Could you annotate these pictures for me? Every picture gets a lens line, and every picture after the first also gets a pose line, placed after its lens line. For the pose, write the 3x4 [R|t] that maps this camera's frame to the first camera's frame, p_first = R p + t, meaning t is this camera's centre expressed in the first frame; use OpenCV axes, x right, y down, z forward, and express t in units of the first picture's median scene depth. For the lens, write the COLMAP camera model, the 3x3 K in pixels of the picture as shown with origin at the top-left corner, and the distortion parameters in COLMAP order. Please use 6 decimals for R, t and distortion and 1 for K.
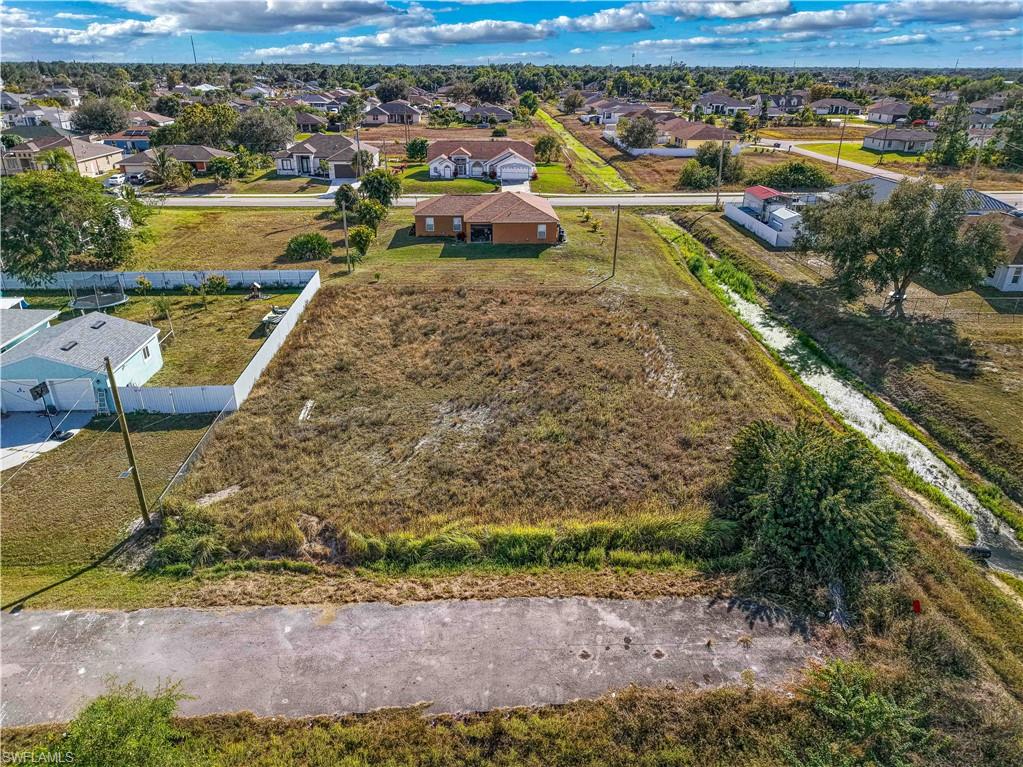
lens RADIAL K [[708.6, 0, 511.2], [0, 708.6, 347.6], [0, 0, 1]] dist [0.024529, -0.018895]
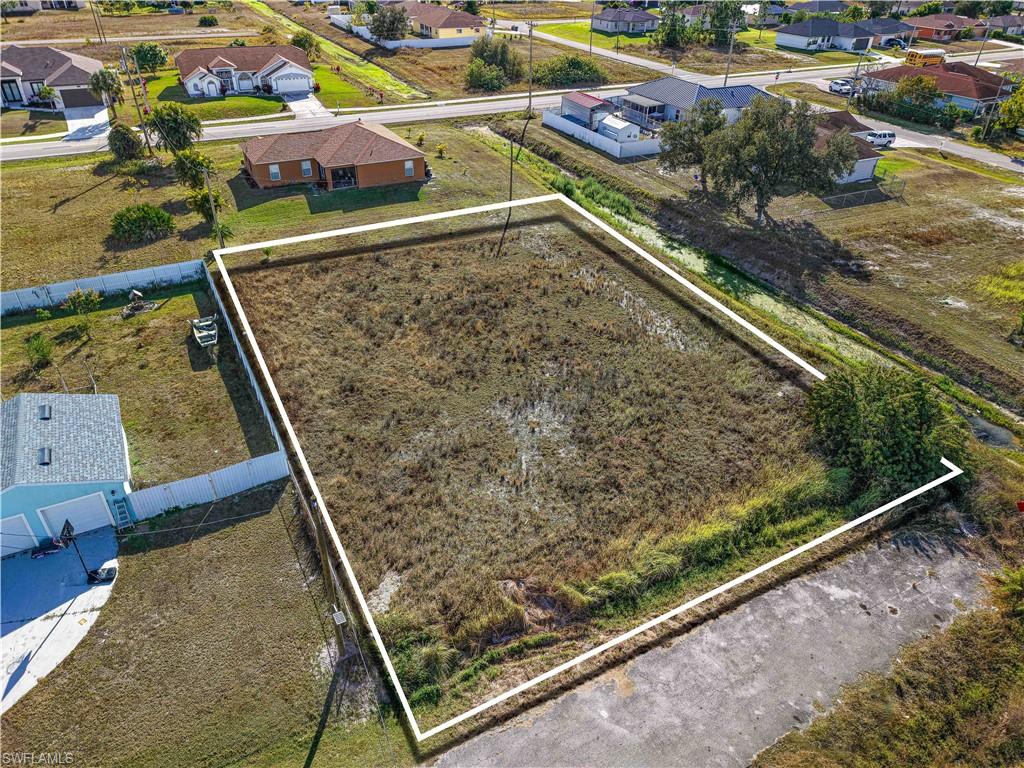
lens RADIAL K [[709.3, 0, 511.7], [0, 709.3, 348.1], [0, 0, 1]] dist [0.024529, -0.018895]
pose [[0.904040, -0.206703, 0.374146, -0.306923], [0.140760, 0.970444, 0.196022, -0.133461], [-0.403606, -0.124547, 0.906416, 0.101303]]
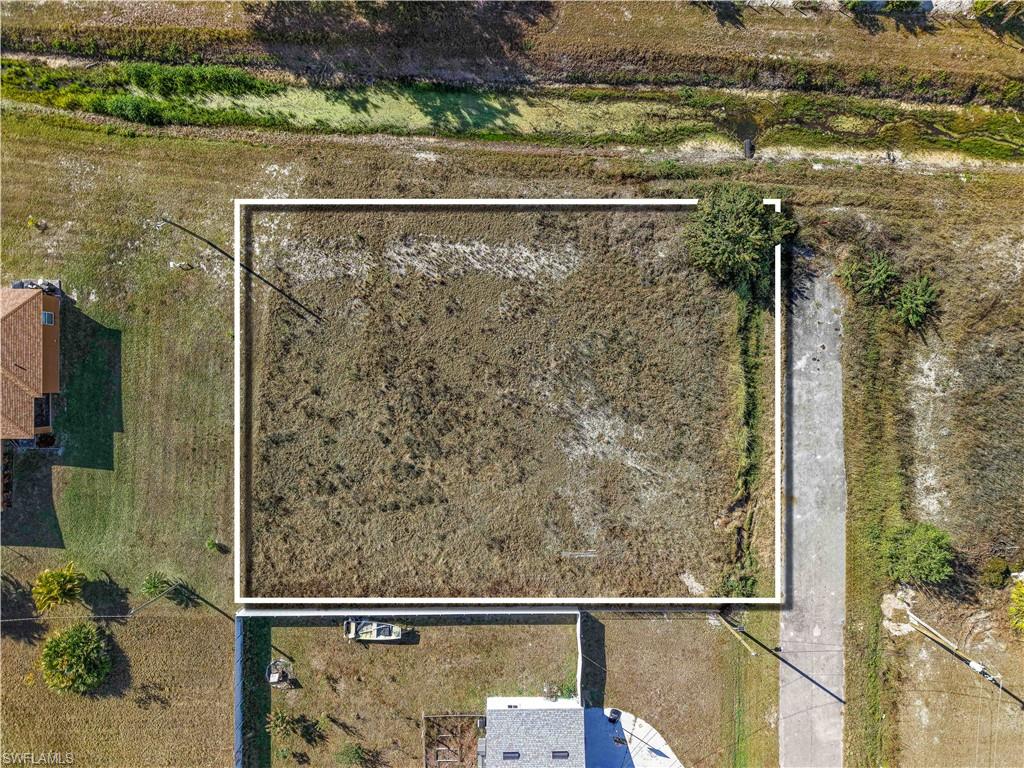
lens RADIAL K [[709.3, 0, 511.7], [0, 709.3, 348.1], [0, 0, 1]] dist [0.024529, -0.018895]
pose [[0.064868, -0.997871, -0.006739, 0.066697], [0.334755, 0.015398, 0.942179, -0.853170], [-0.940070, -0.063373, 0.335042, 0.500468]]
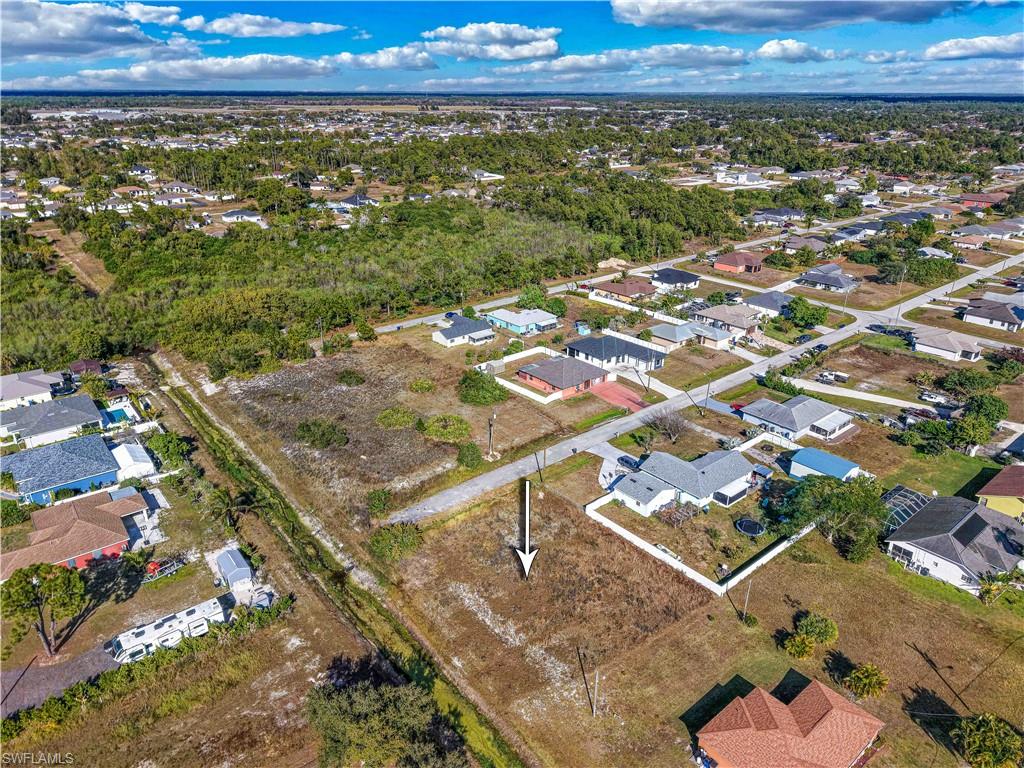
lens RADIAL K [[717.3, 0, 512.0], [0, 717.3, 384.0], [0, 0, 1]] dist [0.078830, 0.001310]
pose [[-0.800911, 0.224159, -0.555243, 0.922437], [-0.228073, 0.743183, 0.629017, -1.422078], [0.553647, 0.630422, -0.544099, 1.455775]]
